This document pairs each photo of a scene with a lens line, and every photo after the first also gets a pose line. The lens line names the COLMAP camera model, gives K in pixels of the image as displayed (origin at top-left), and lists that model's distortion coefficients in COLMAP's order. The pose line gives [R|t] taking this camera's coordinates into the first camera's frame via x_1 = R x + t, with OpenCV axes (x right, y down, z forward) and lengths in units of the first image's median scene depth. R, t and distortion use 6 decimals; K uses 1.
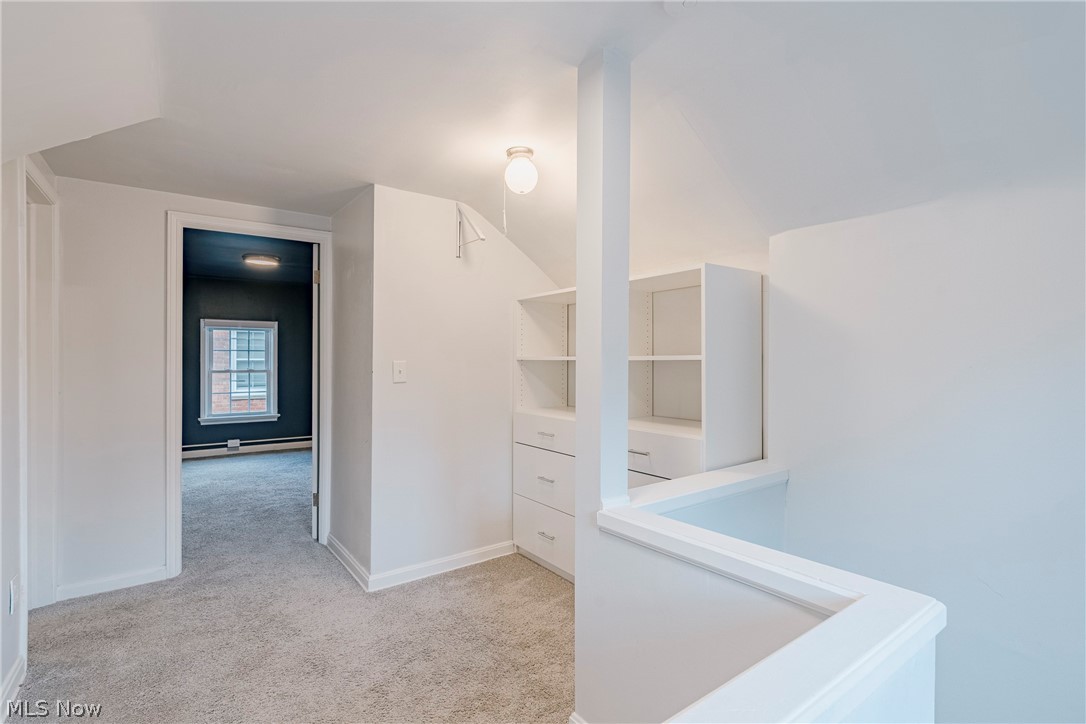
lens RADIAL K [[517.1, 0, 543.0], [0, 517.1, 362.0], [0, 0, 1]] dist [-0.000050, 0.000612]
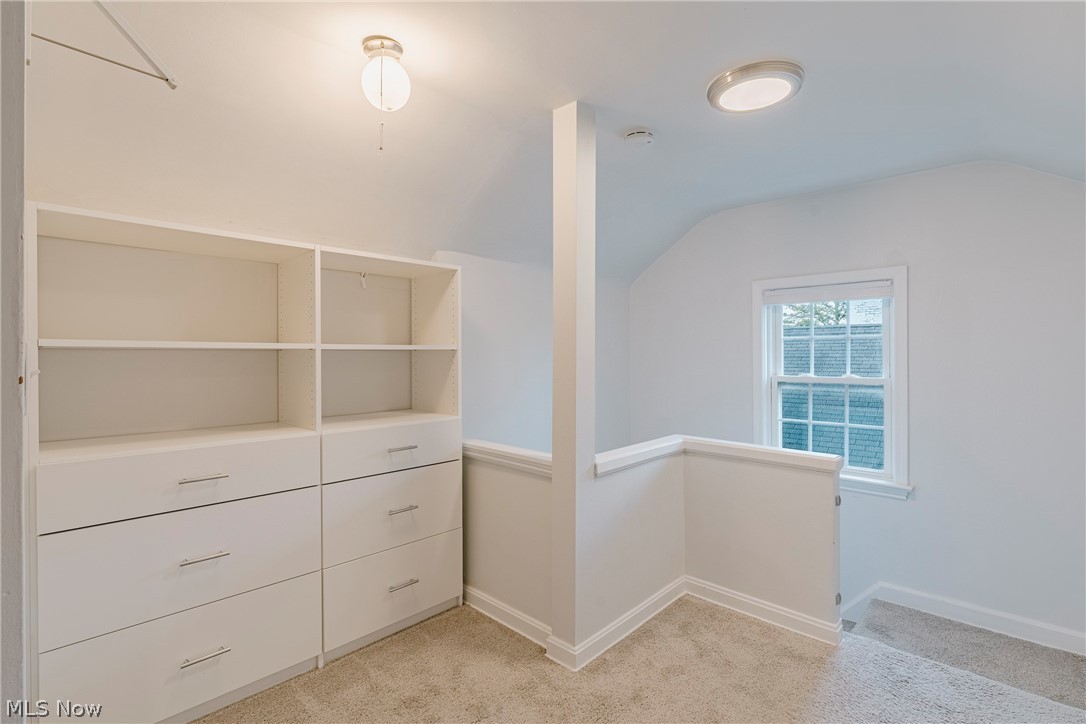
lens RADIAL K [[517.1, 0, 543.0], [0, 517.1, 362.0], [0, 0, 1]] dist [-0.000050, 0.000612]
pose [[-0.201818, -0.014427, 0.979317, -0.766302], [-0.001231, 0.999894, 0.014476, 0.005644], [-0.979422, 0.001716, -0.201815, 0.925012]]
